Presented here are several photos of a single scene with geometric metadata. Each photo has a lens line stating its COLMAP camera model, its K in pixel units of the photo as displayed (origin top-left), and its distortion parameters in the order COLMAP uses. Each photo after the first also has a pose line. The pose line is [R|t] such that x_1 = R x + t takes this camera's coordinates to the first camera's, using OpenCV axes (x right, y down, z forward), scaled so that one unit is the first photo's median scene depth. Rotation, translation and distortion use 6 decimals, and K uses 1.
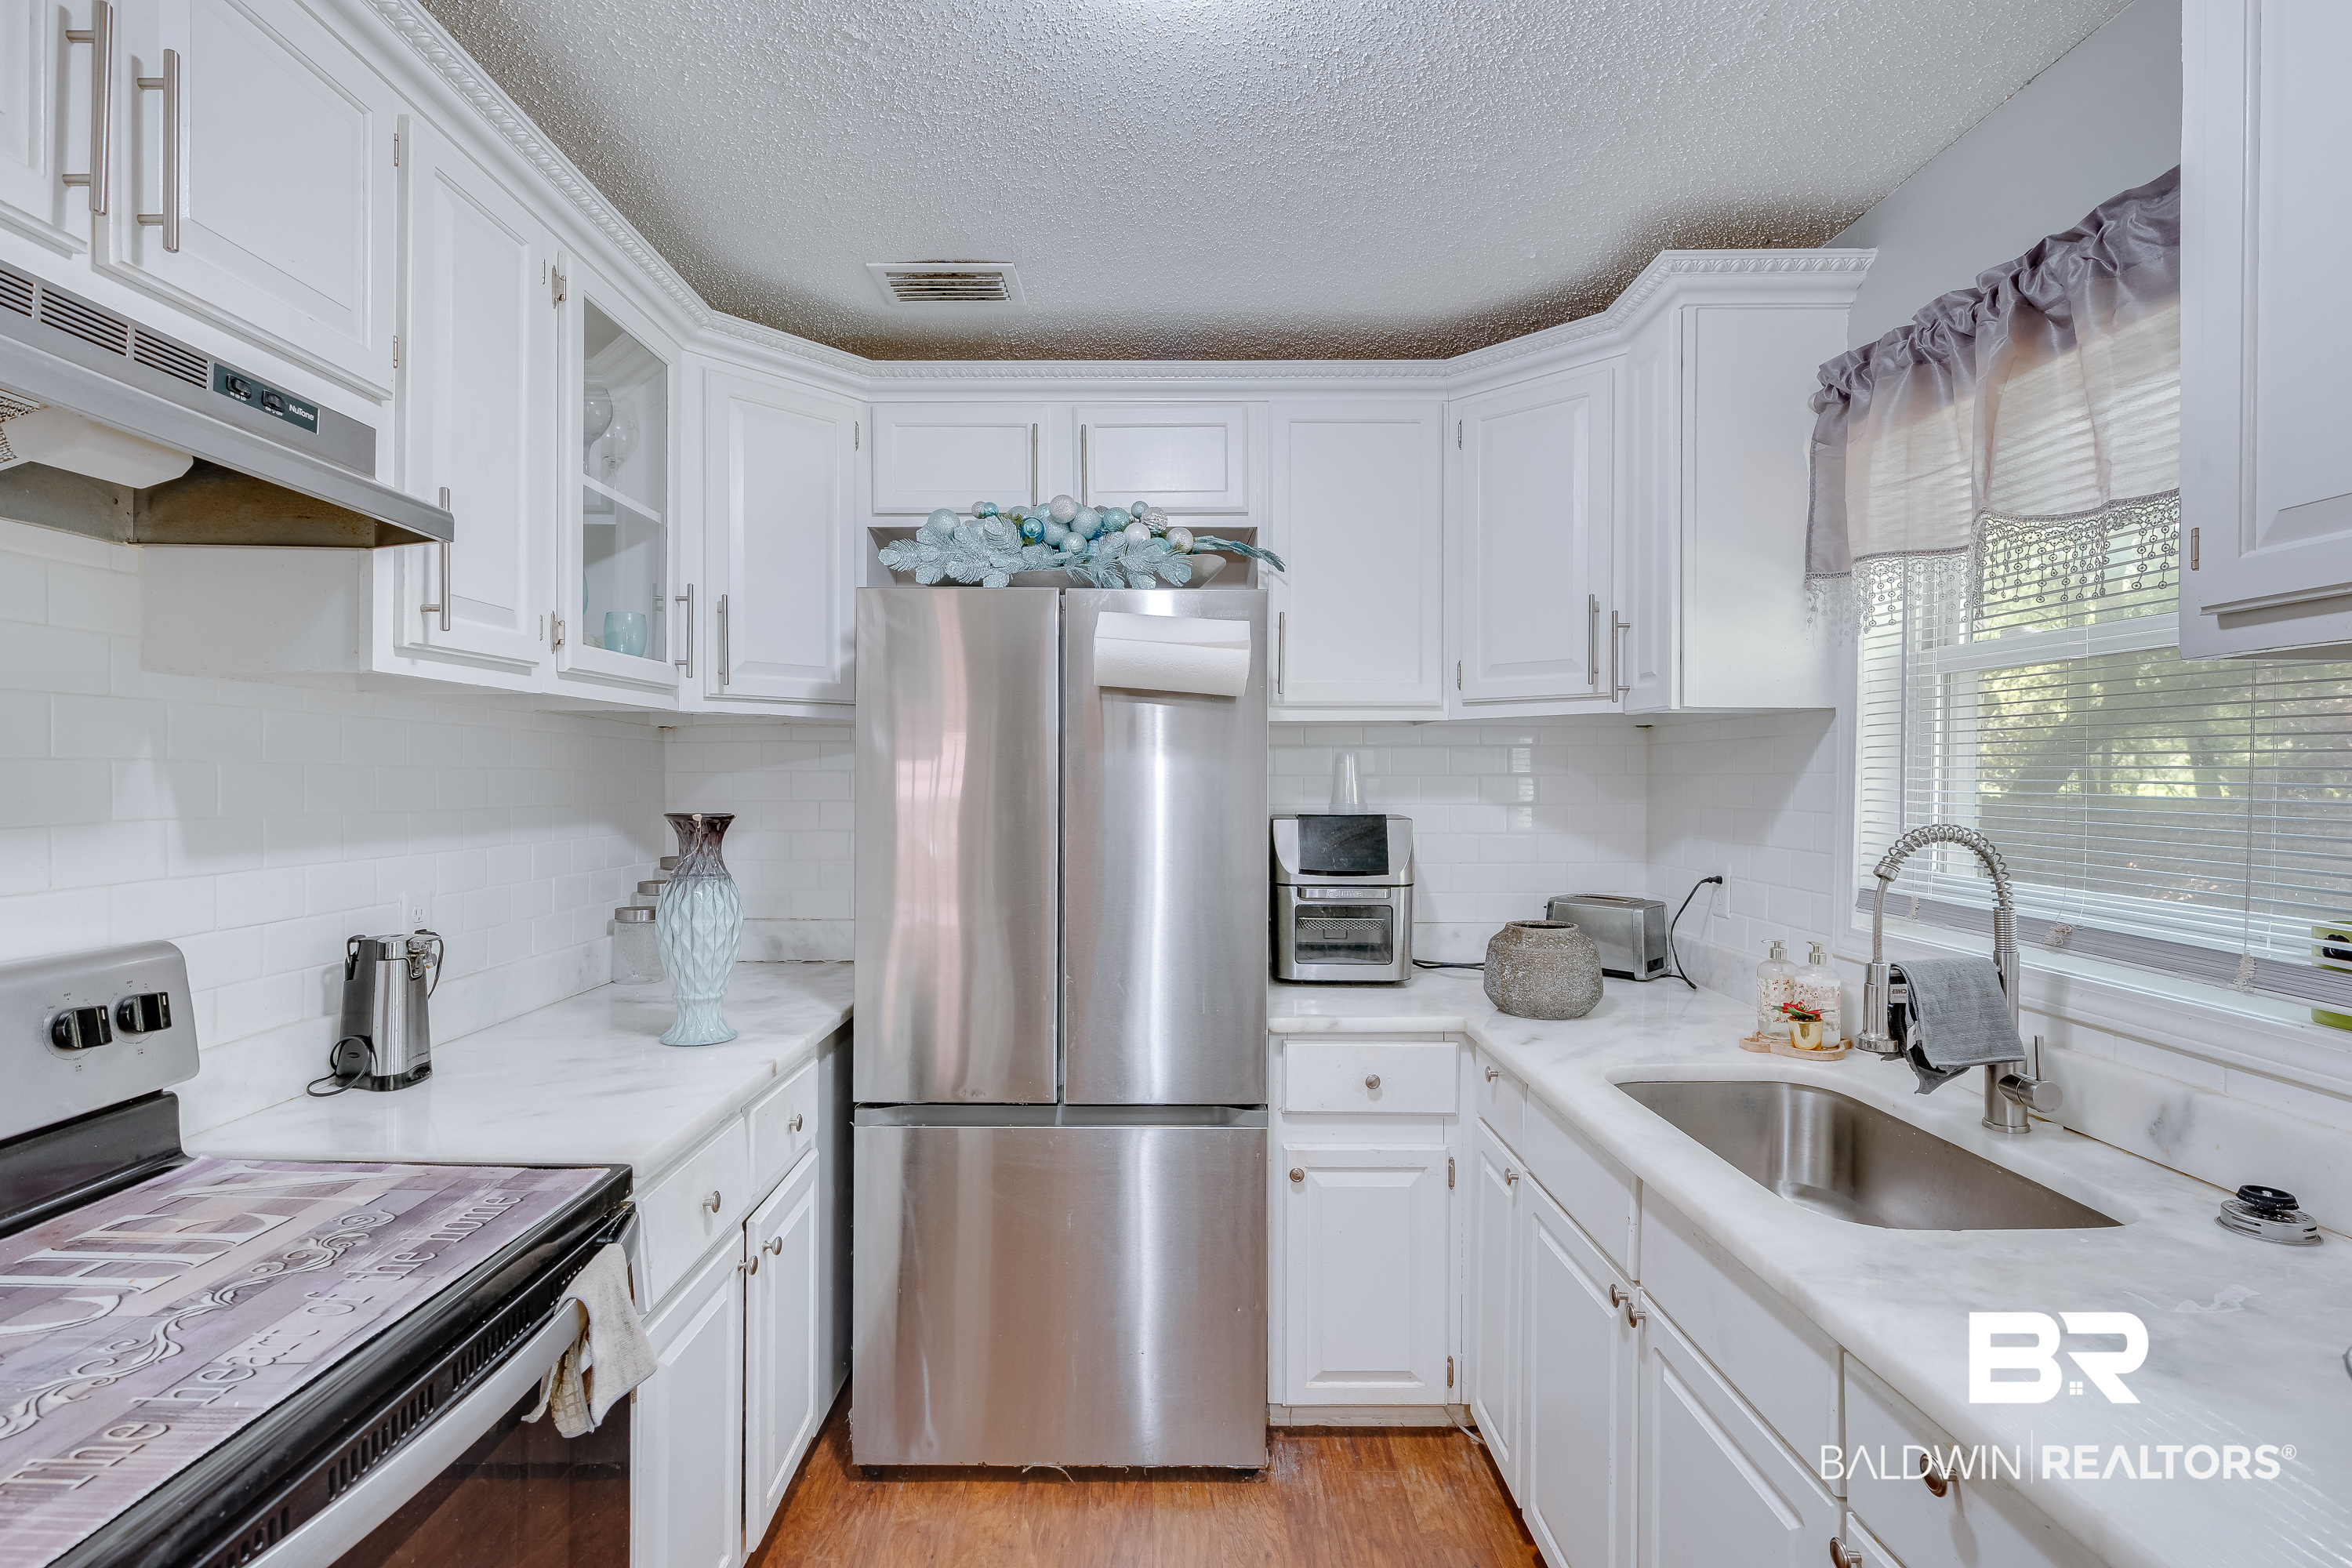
lens RADIAL K [[1069.8, 0, 1176.0], [0, 1069.8, 784.0], [0, 0, 1]] dist [-0.001599, 0.000138]
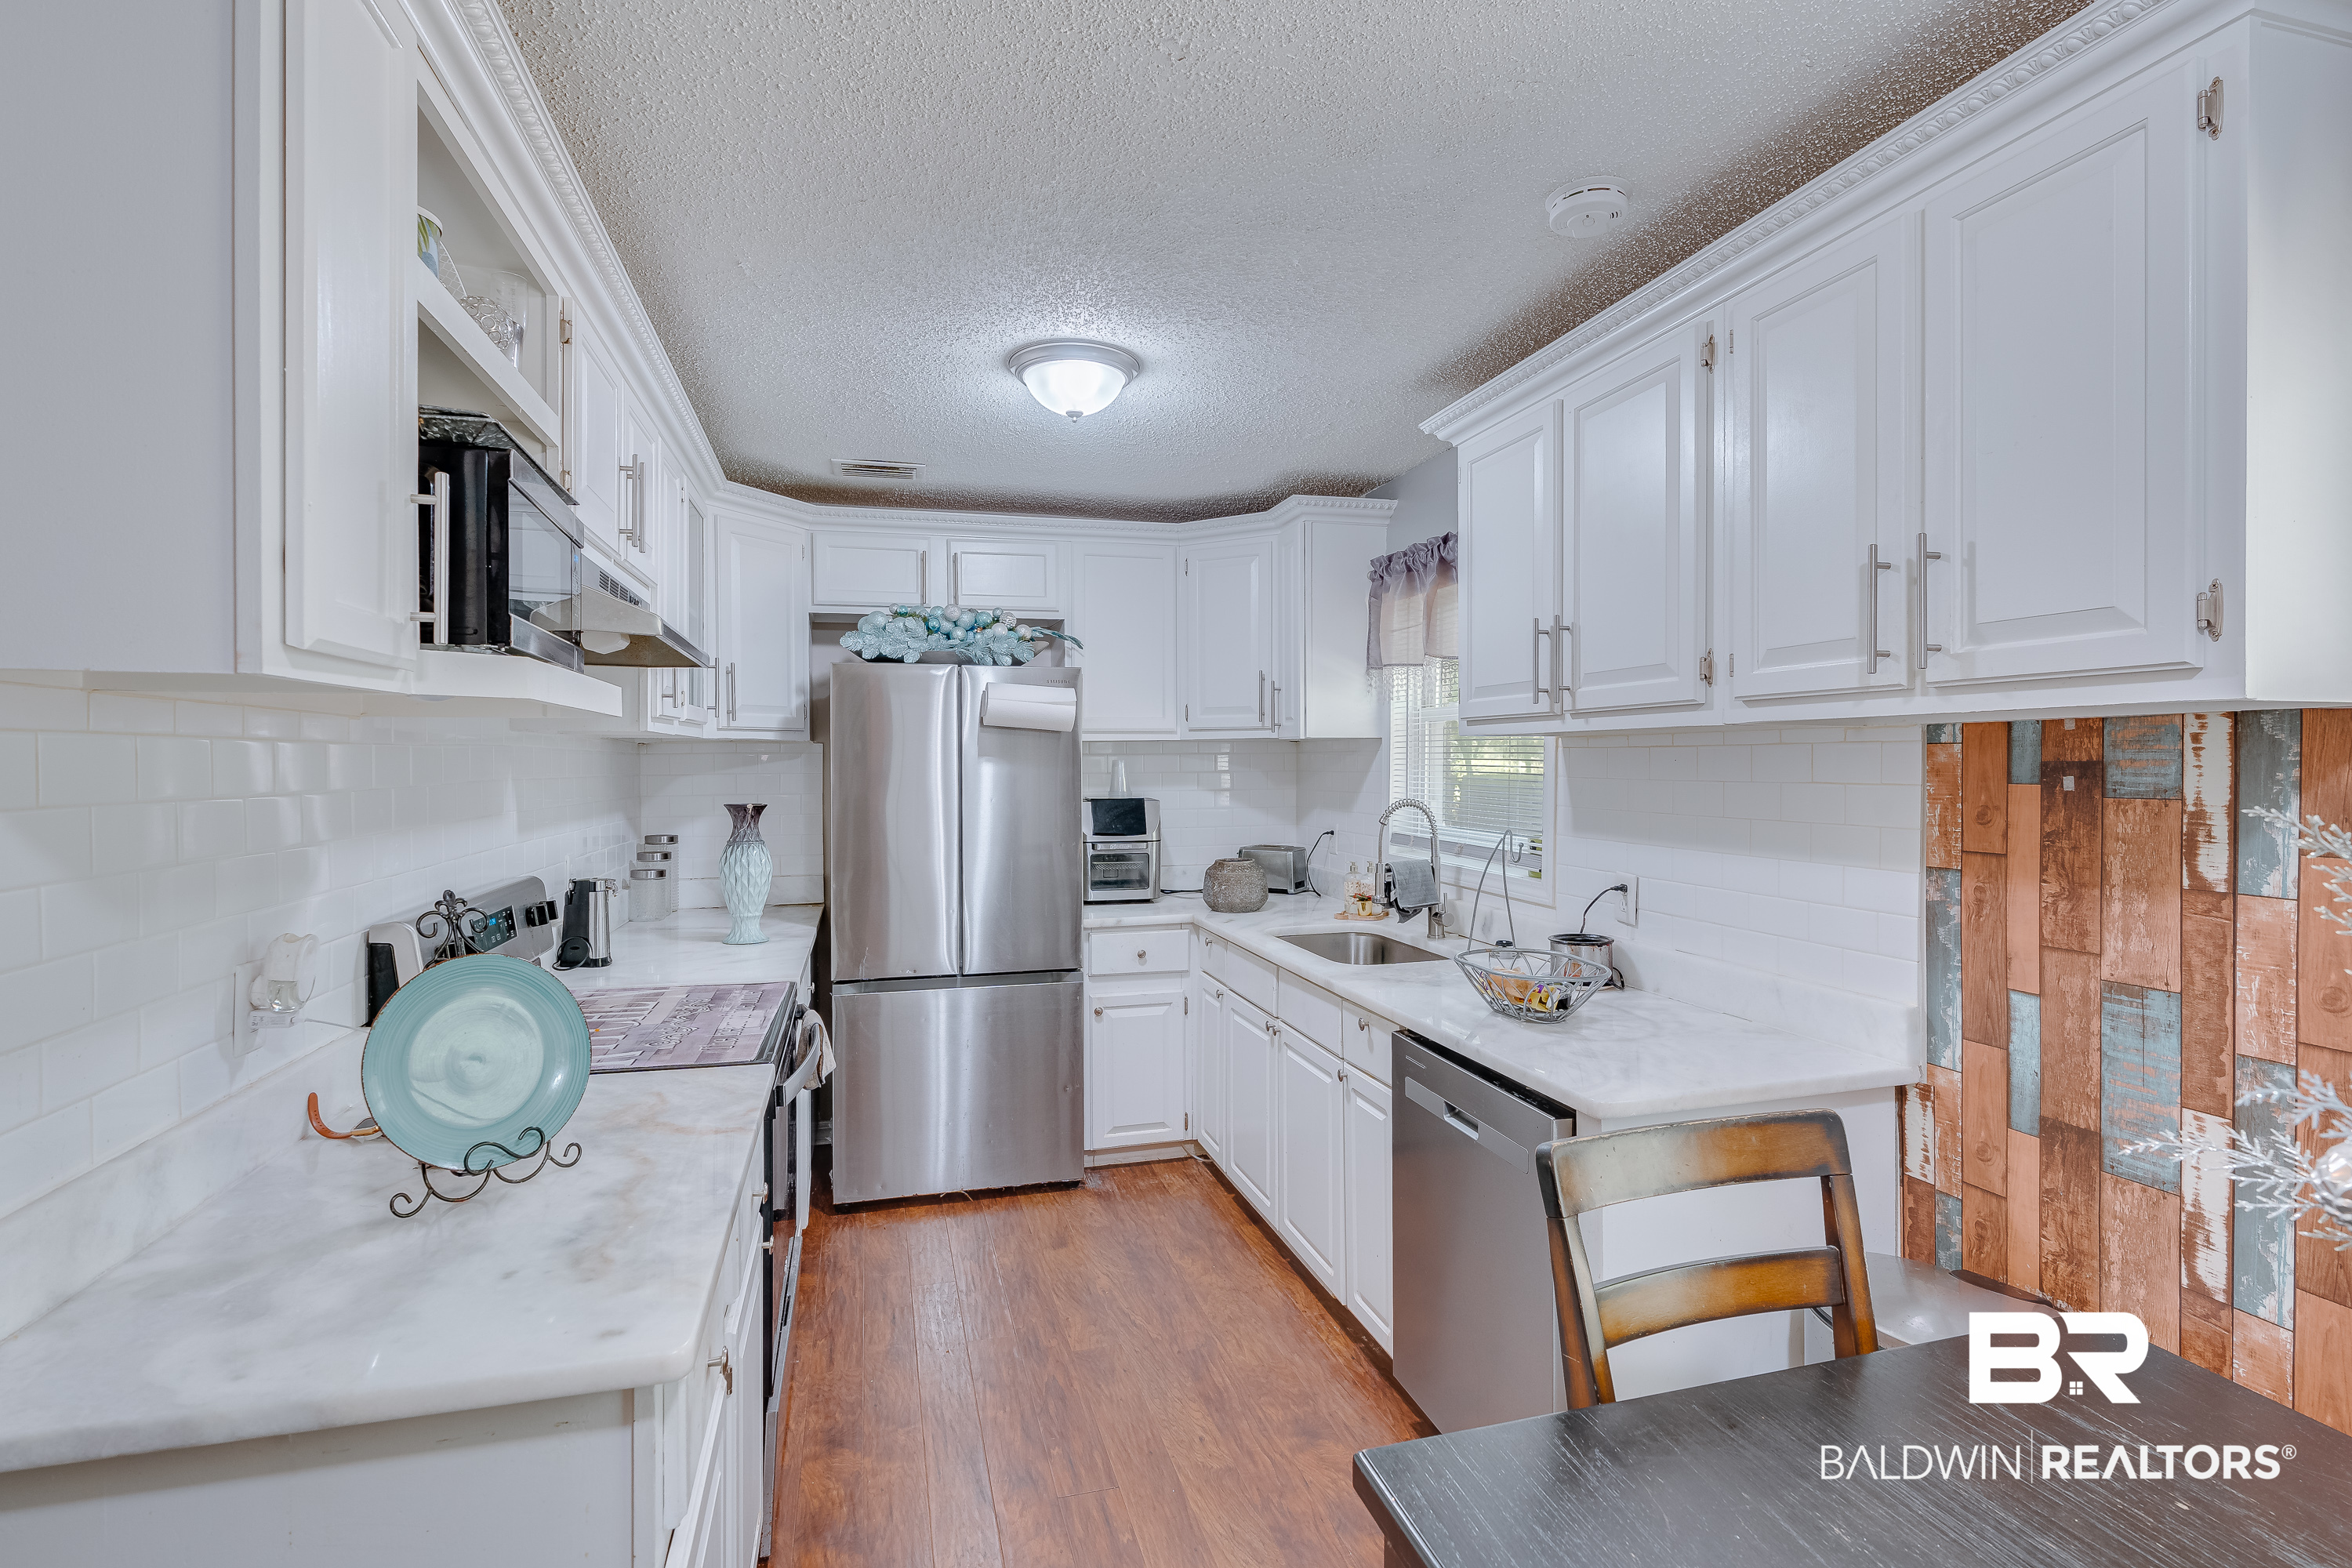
lens RADIAL K [[1065.0, 0, 1165.6], [0, 1065.0, 768.8], [0, 0, 1]] dist [-0.001158, -0.000084]
pose [[0.966696, -0.007978, 0.255801, -0.211510], [0.007676, 0.999968, 0.002178, -0.021671], [-0.255810, -0.000142, 0.966727, -0.654466]]
